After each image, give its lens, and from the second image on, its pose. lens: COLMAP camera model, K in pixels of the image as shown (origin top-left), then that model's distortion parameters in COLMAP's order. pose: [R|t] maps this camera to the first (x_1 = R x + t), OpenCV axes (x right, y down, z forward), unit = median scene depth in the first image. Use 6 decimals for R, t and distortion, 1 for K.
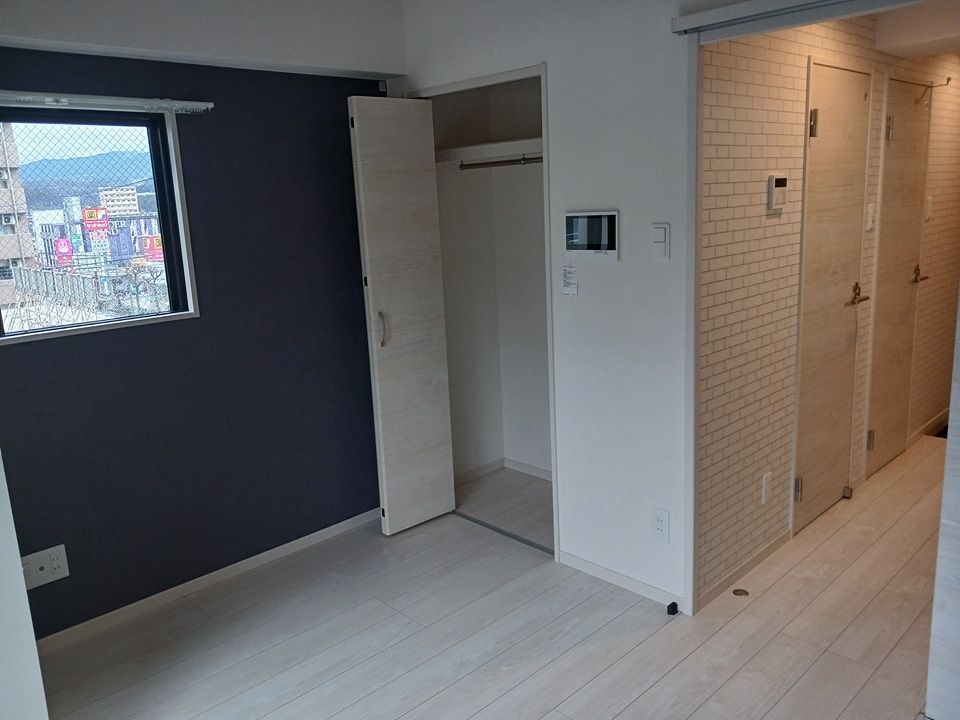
lens RADIAL K [[749.1, 0, 482.5], [0, 749.1, 360.2], [0, 0, 1]] dist [0.005077, -0.013803]
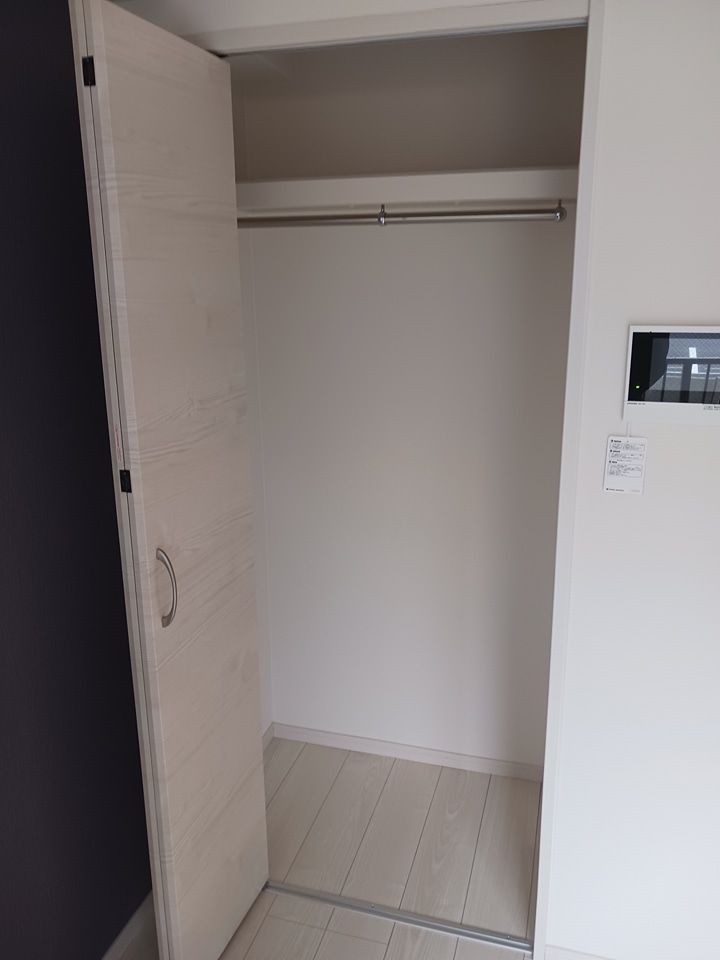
lens RADIAL K [[749.1, 0, 359.8], [0, 749.1, 475.5], [0, 0, 1]] dist [0.005077, -0.013803]
pose [[0.865320, -0.088490, 0.493347, -0.258194], [0.073912, 0.996059, 0.049020, -0.124100], [-0.495741, -0.005954, 0.868450, 0.604381]]
